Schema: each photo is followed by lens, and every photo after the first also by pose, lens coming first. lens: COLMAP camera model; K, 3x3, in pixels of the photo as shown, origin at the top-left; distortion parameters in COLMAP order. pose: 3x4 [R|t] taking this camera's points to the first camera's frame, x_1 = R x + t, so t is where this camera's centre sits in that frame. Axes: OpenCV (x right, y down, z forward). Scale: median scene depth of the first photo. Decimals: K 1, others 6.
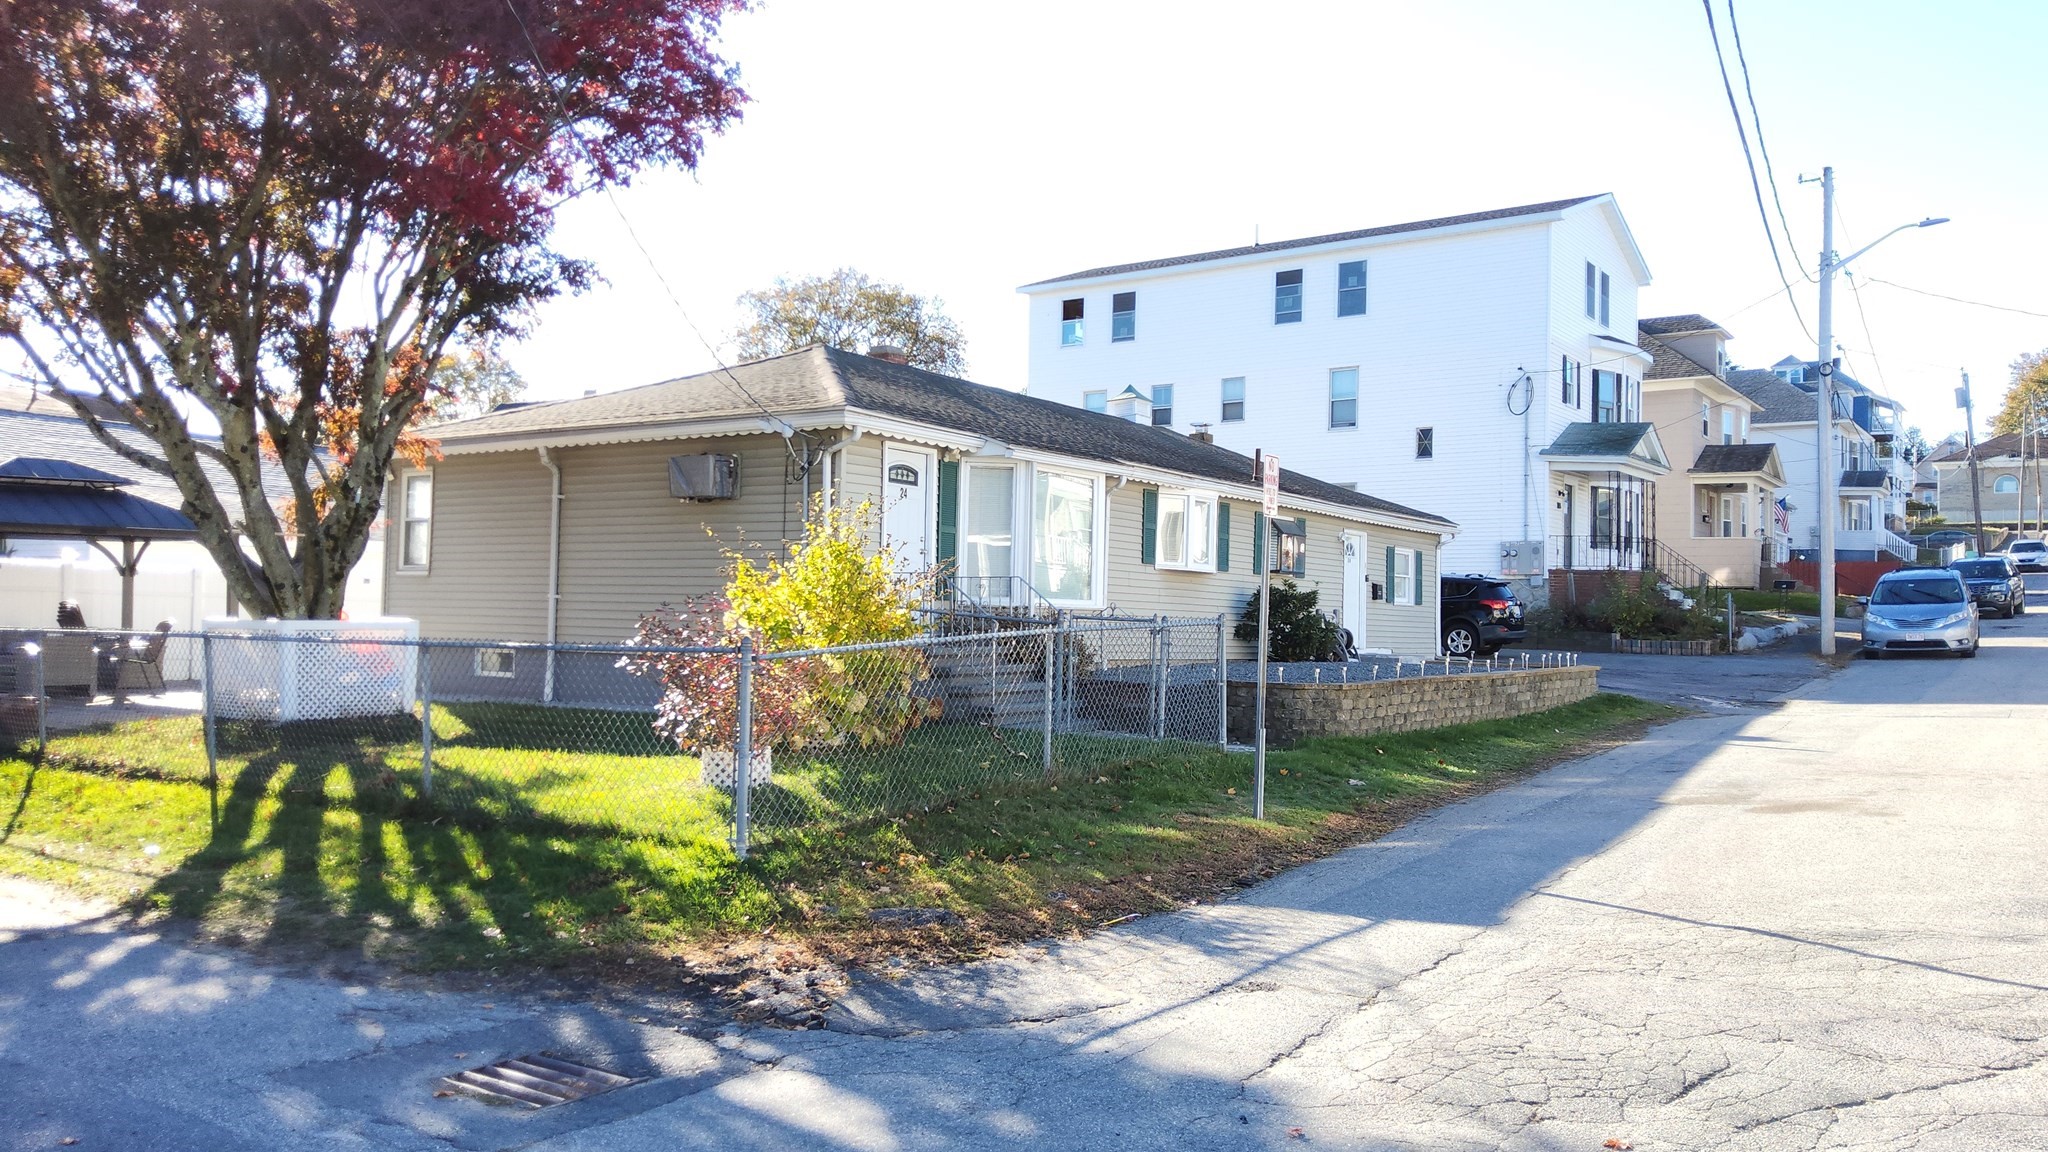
lens RADIAL K [[1480.4, 0, 1022.6], [0, 1480.4, 572.3], [0, 0, 1]] dist [0.058018, -0.032658]
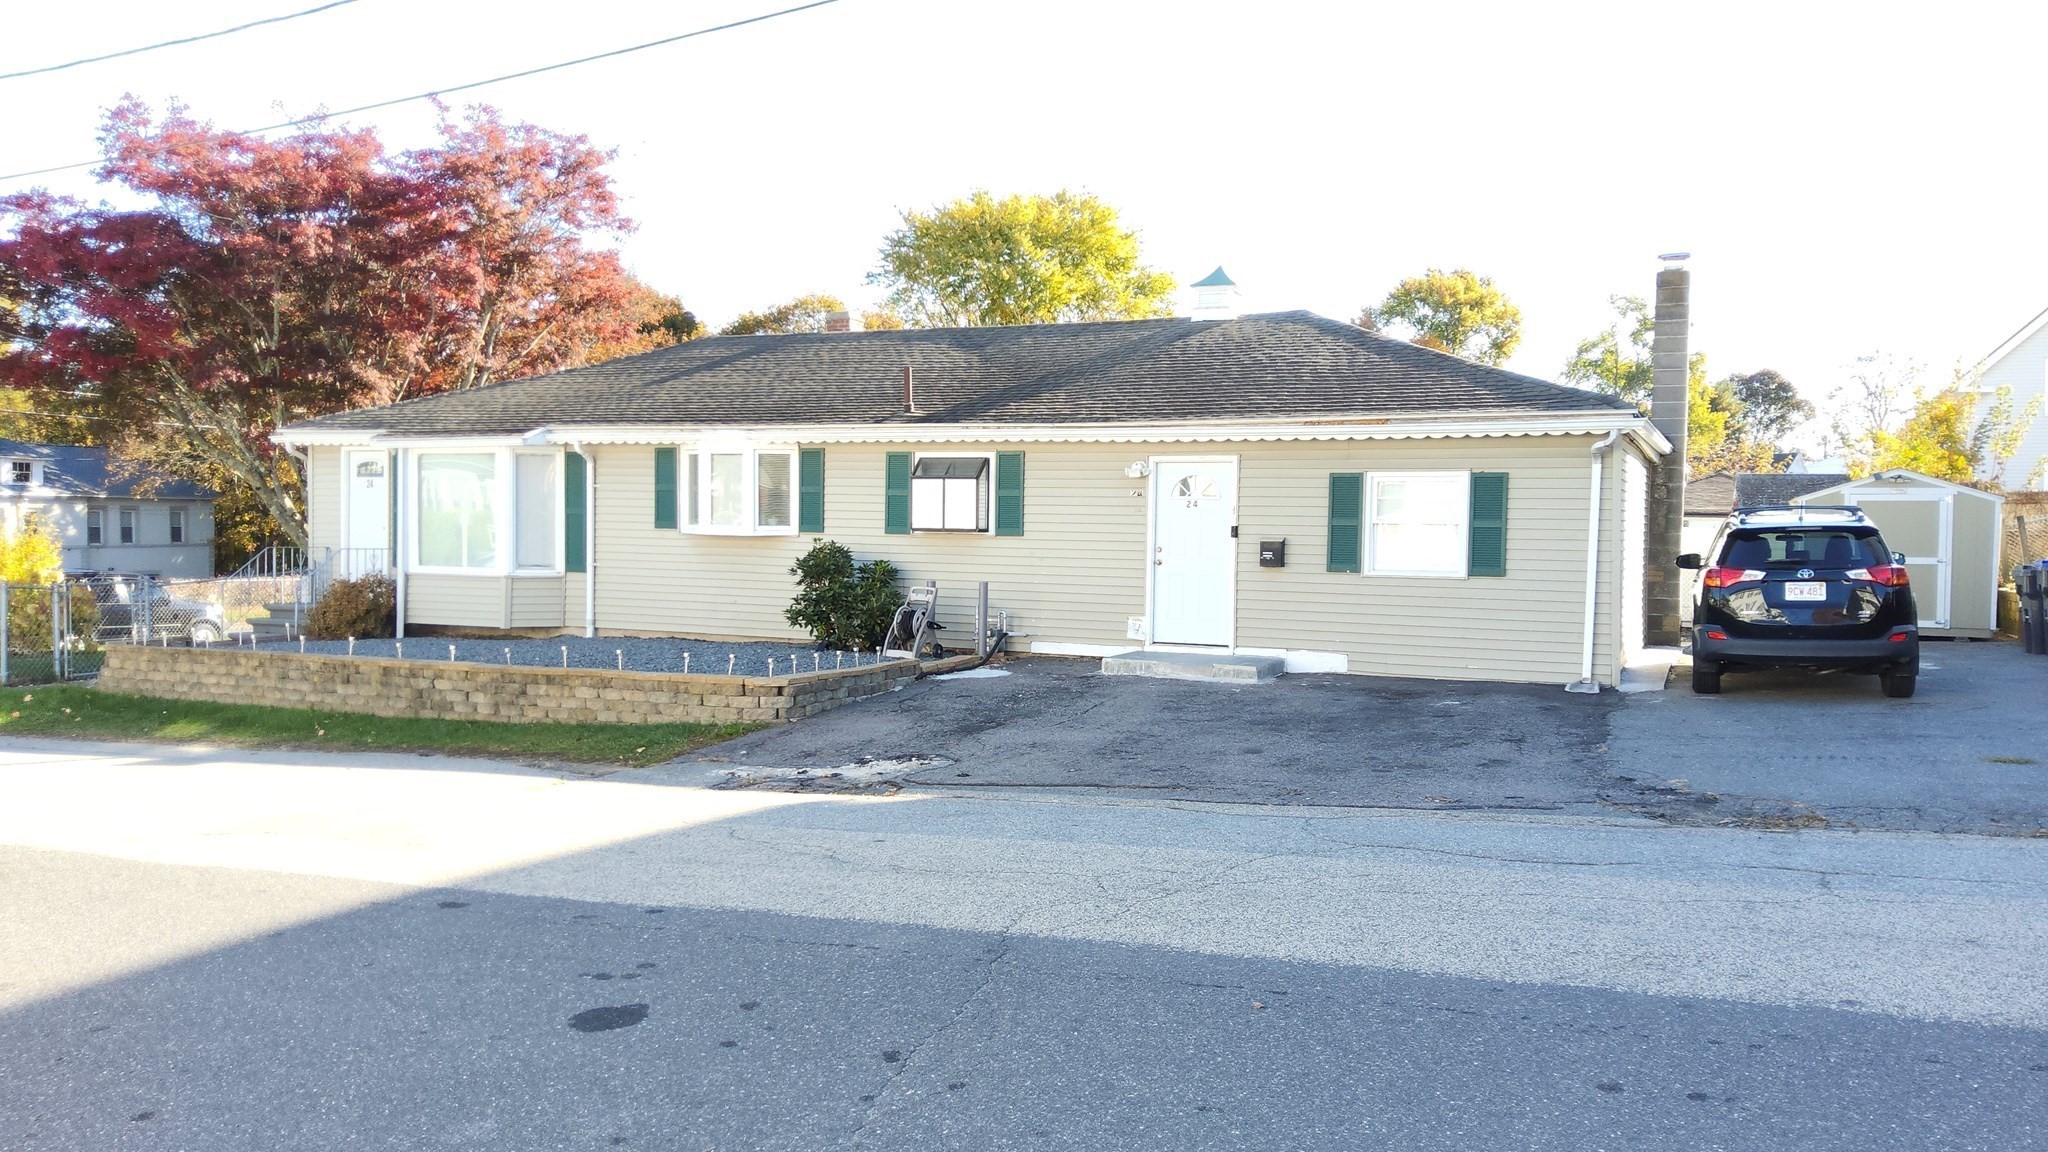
lens RADIAL K [[1480.4, 0, 1022.3], [0, 1480.4, 577.0], [0, 0, 1]] dist [0.058018, -0.032658]
pose [[0.175866, 0.005396, -0.984399, 1.028668], [0.014008, 0.999870, 0.007983, 0.020274], [0.984314, -0.015193, 0.175768, 1.038096]]
